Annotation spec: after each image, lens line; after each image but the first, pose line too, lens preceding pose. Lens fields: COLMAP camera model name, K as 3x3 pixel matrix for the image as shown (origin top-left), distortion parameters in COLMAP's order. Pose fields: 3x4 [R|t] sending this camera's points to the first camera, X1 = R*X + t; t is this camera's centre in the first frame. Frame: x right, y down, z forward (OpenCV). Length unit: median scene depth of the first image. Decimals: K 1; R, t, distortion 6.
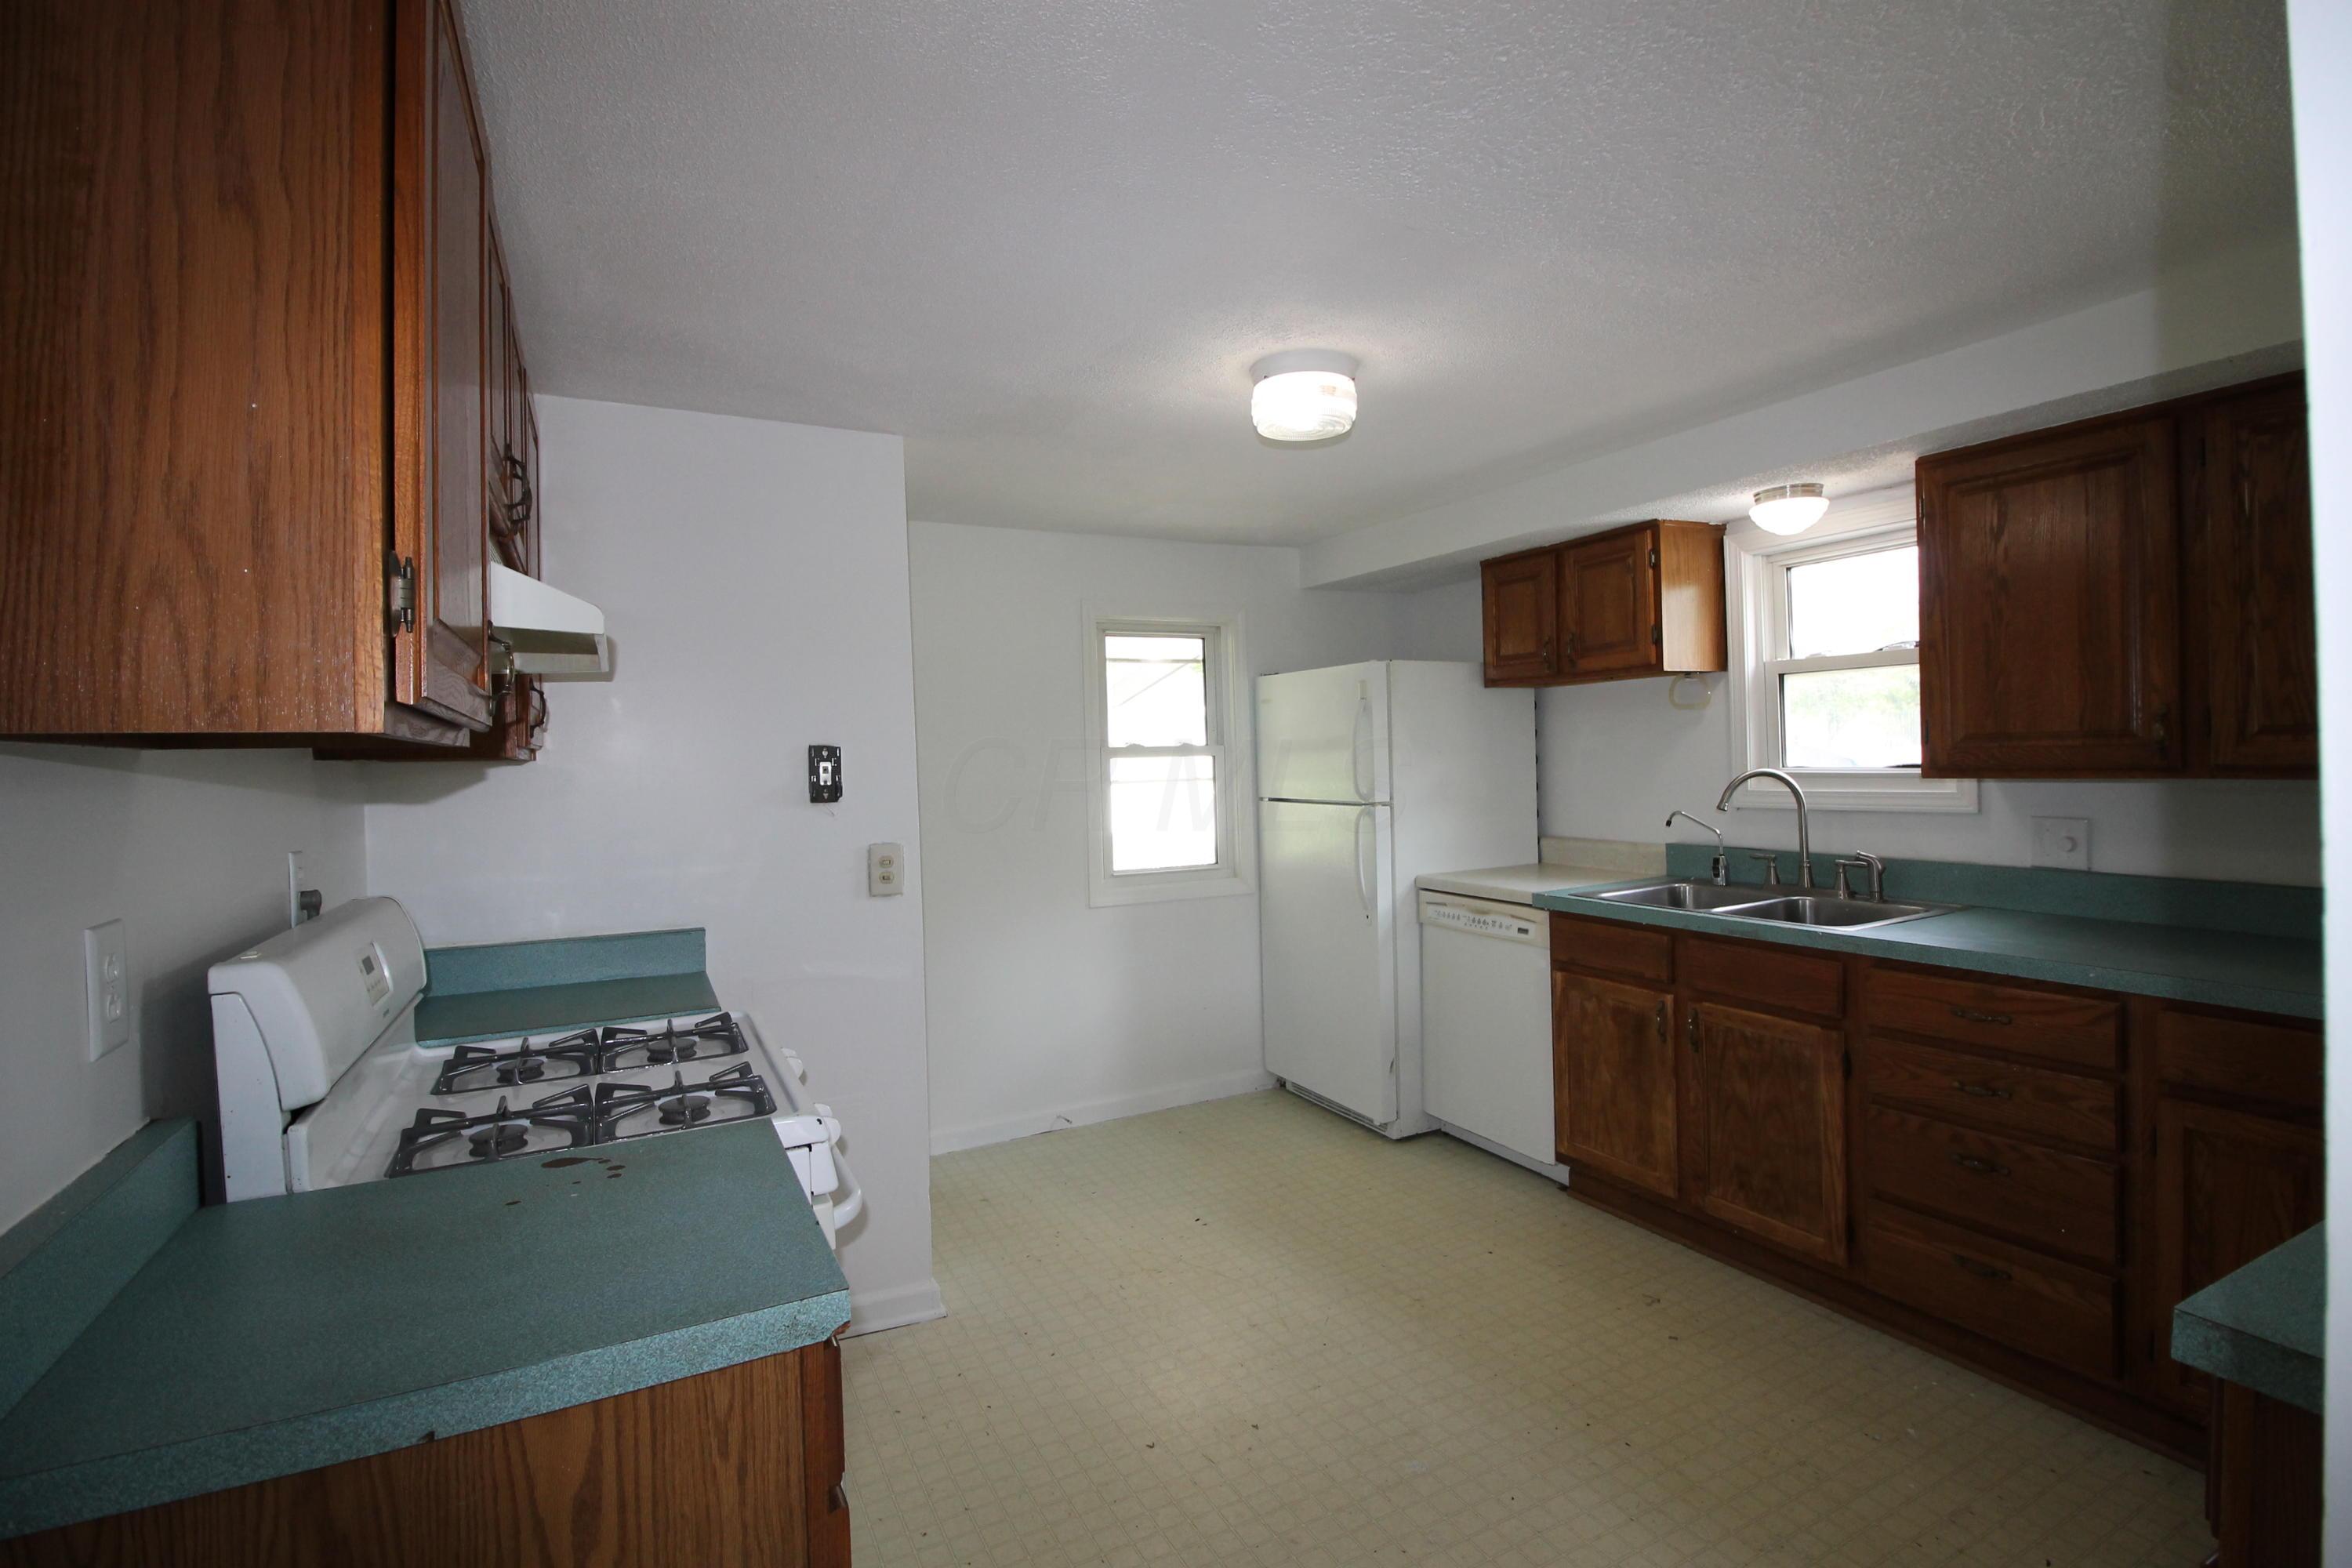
lens RADIAL K [[1101.2, 0, 1188.0], [0, 1101.2, 762.8], [0, 0, 1]] dist [-0.002429, -0.010109]
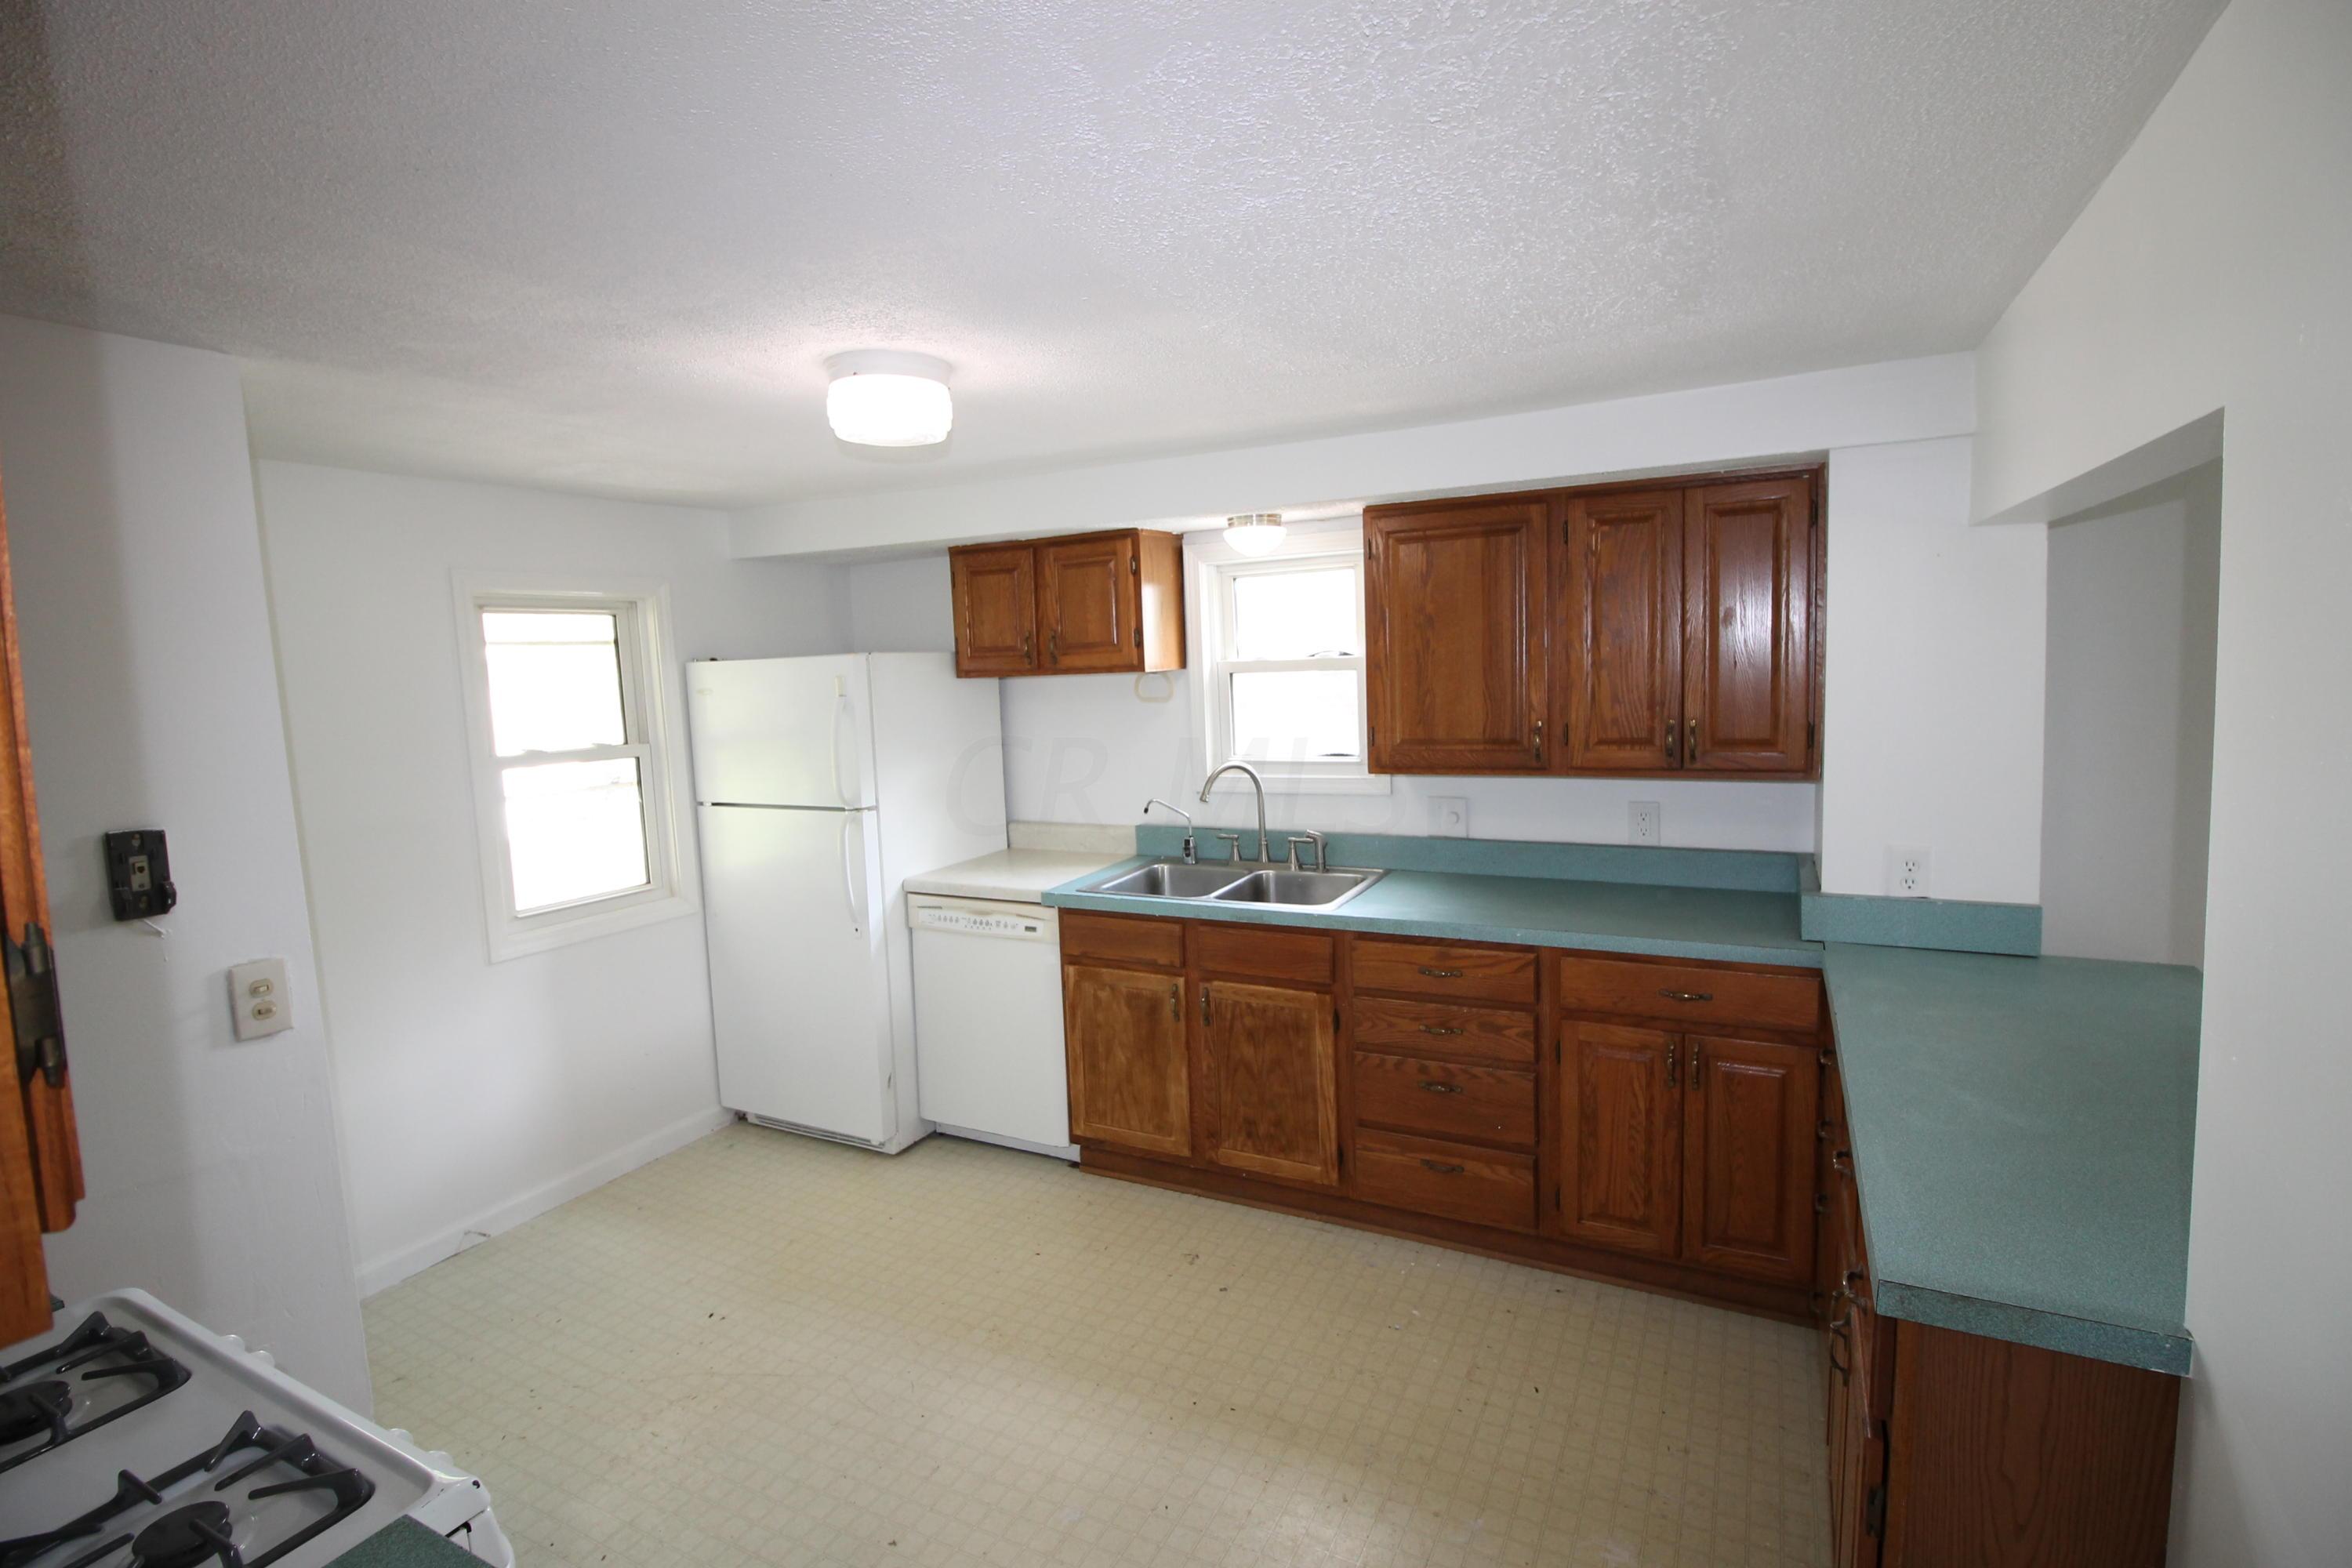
lens RADIAL K [[1101.2, 0, 1188.0], [0, 1101.2, 761.1], [0, 0, 1]] dist [-0.002429, -0.010109]
pose [[0.818251, -0.058723, 0.571854, -0.170874], [0.021179, 0.997173, 0.072095, -0.082719], [-0.574471, -0.046881, 0.817182, 0.108992]]
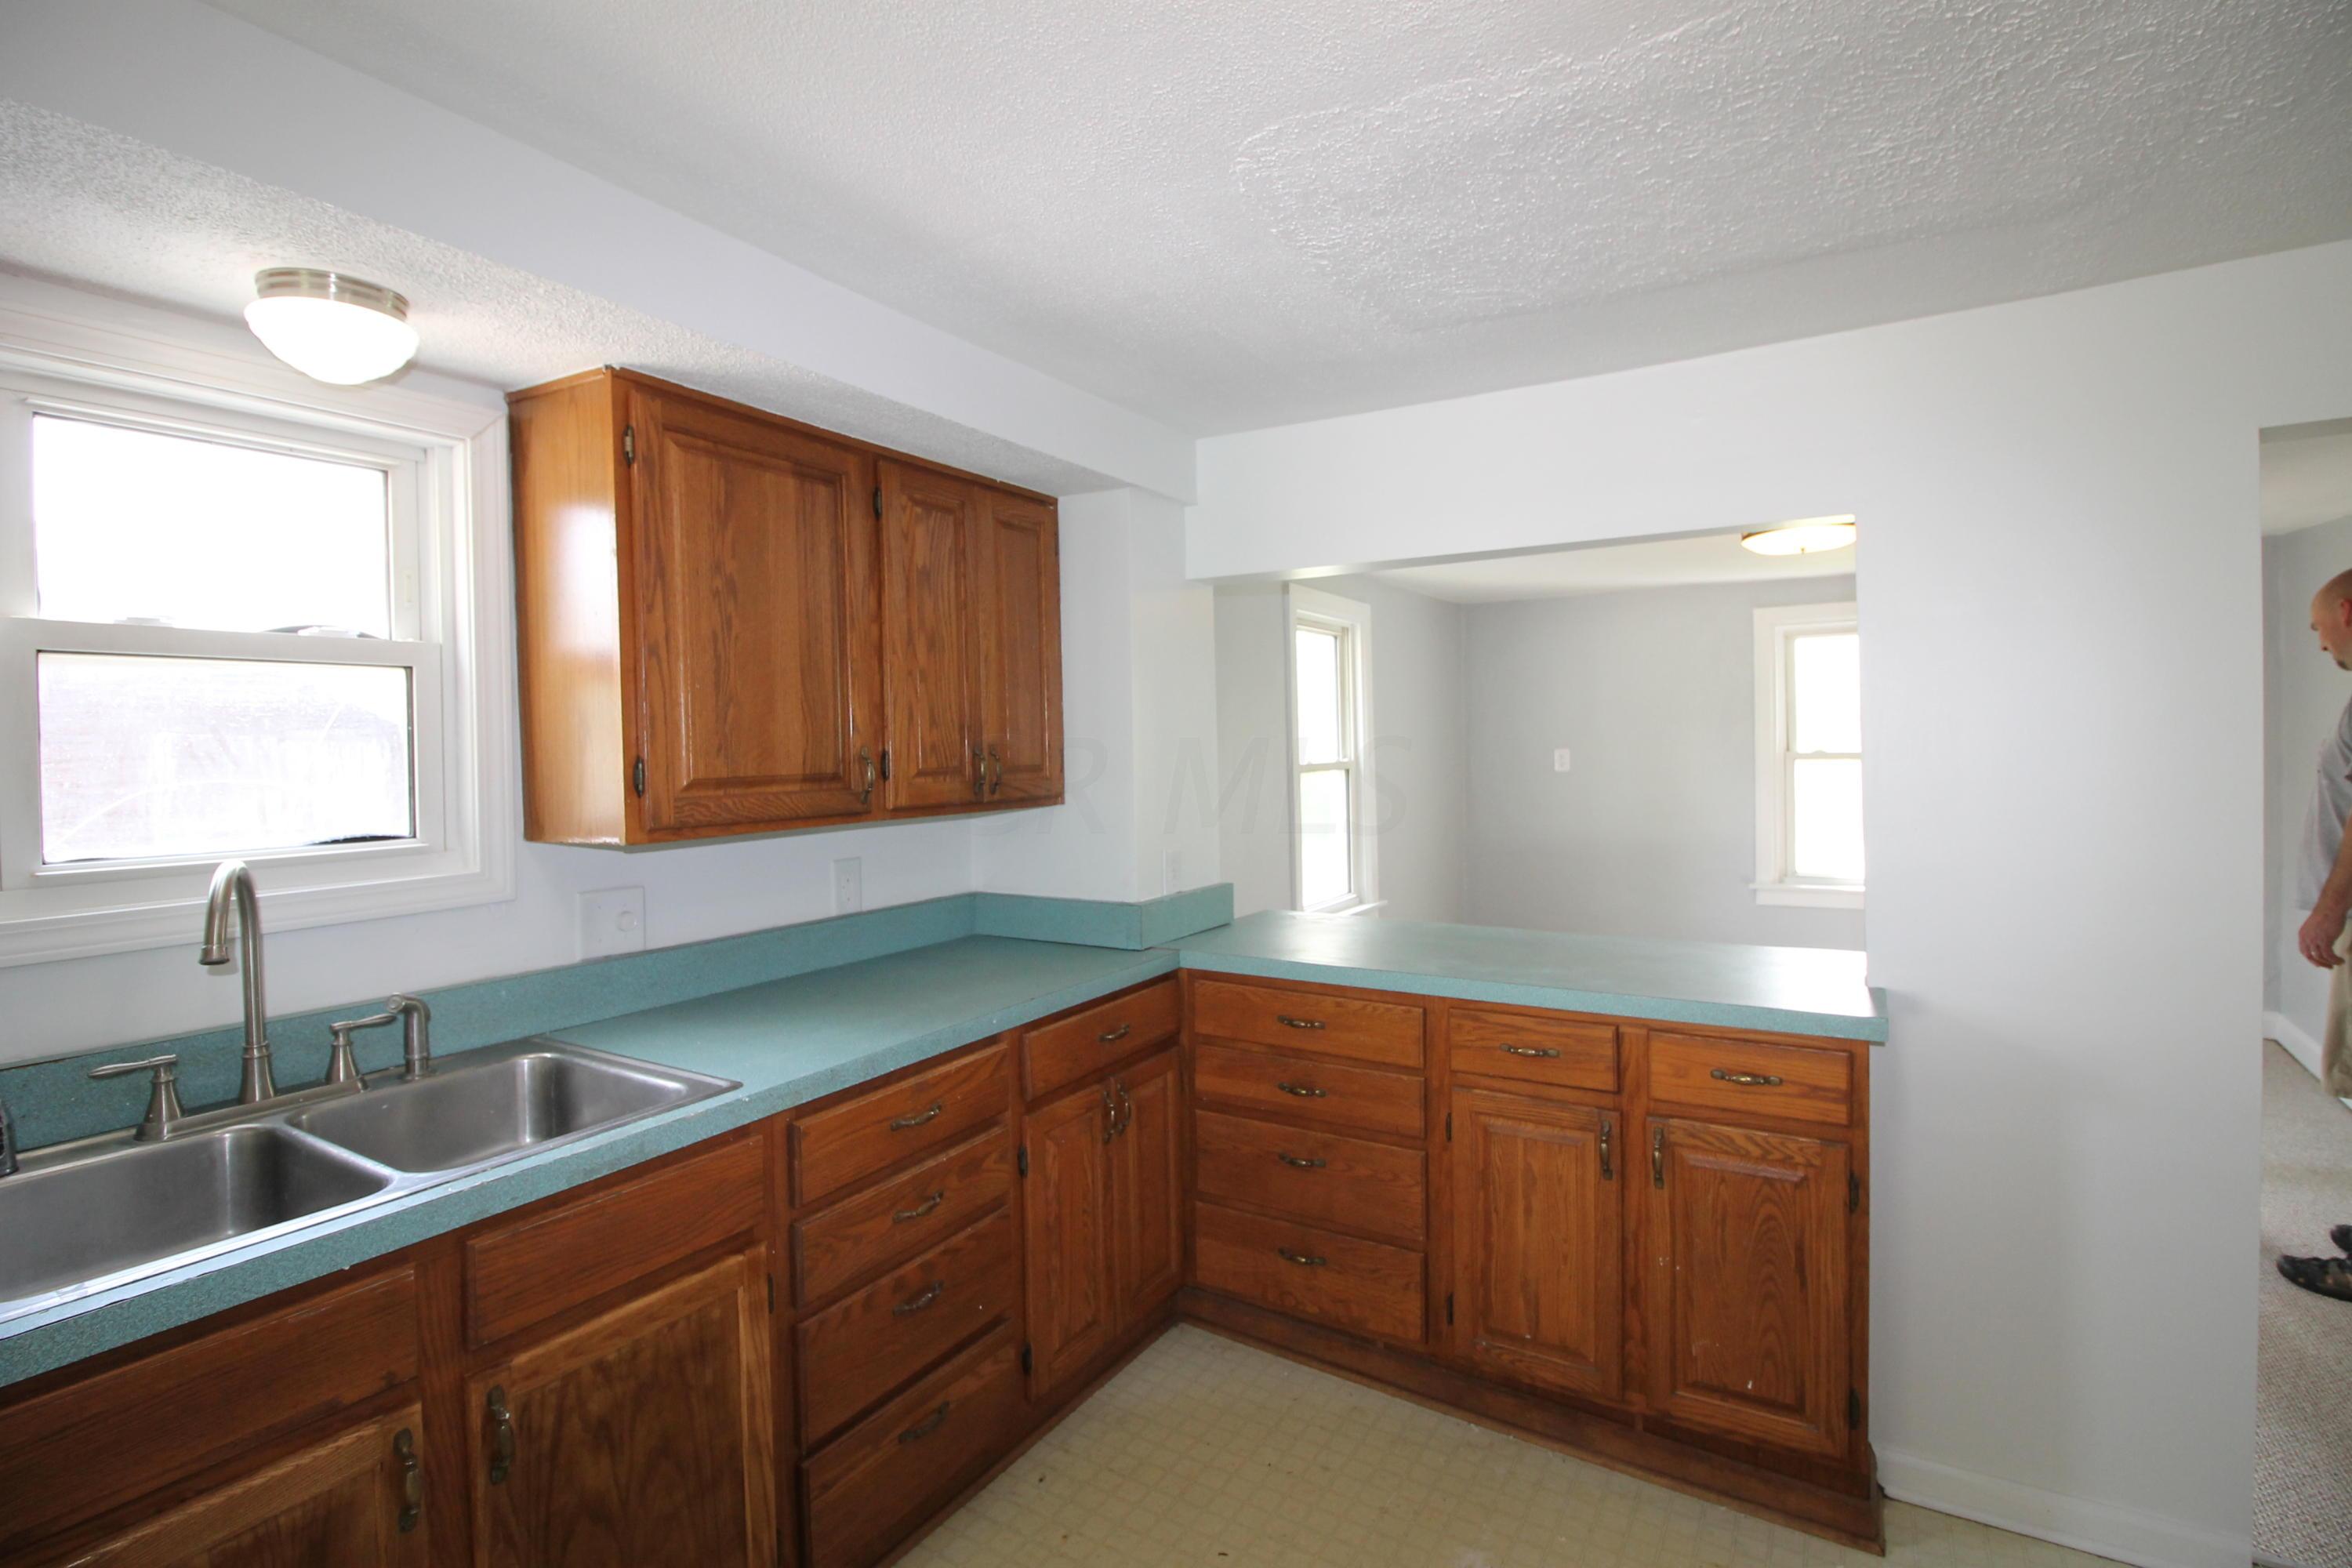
lens RADIAL K [[1101.2, 0, 1185.7], [0, 1101.2, 765.2], [0, 0, 1]] dist [-0.002429, -0.010109]
pose [[-0.521461, 0.017605, 0.853093, -0.071751], [0.036211, 0.999343, 0.001511, -0.021437], [-0.852506, 0.031680, -0.521756, 0.952668]]
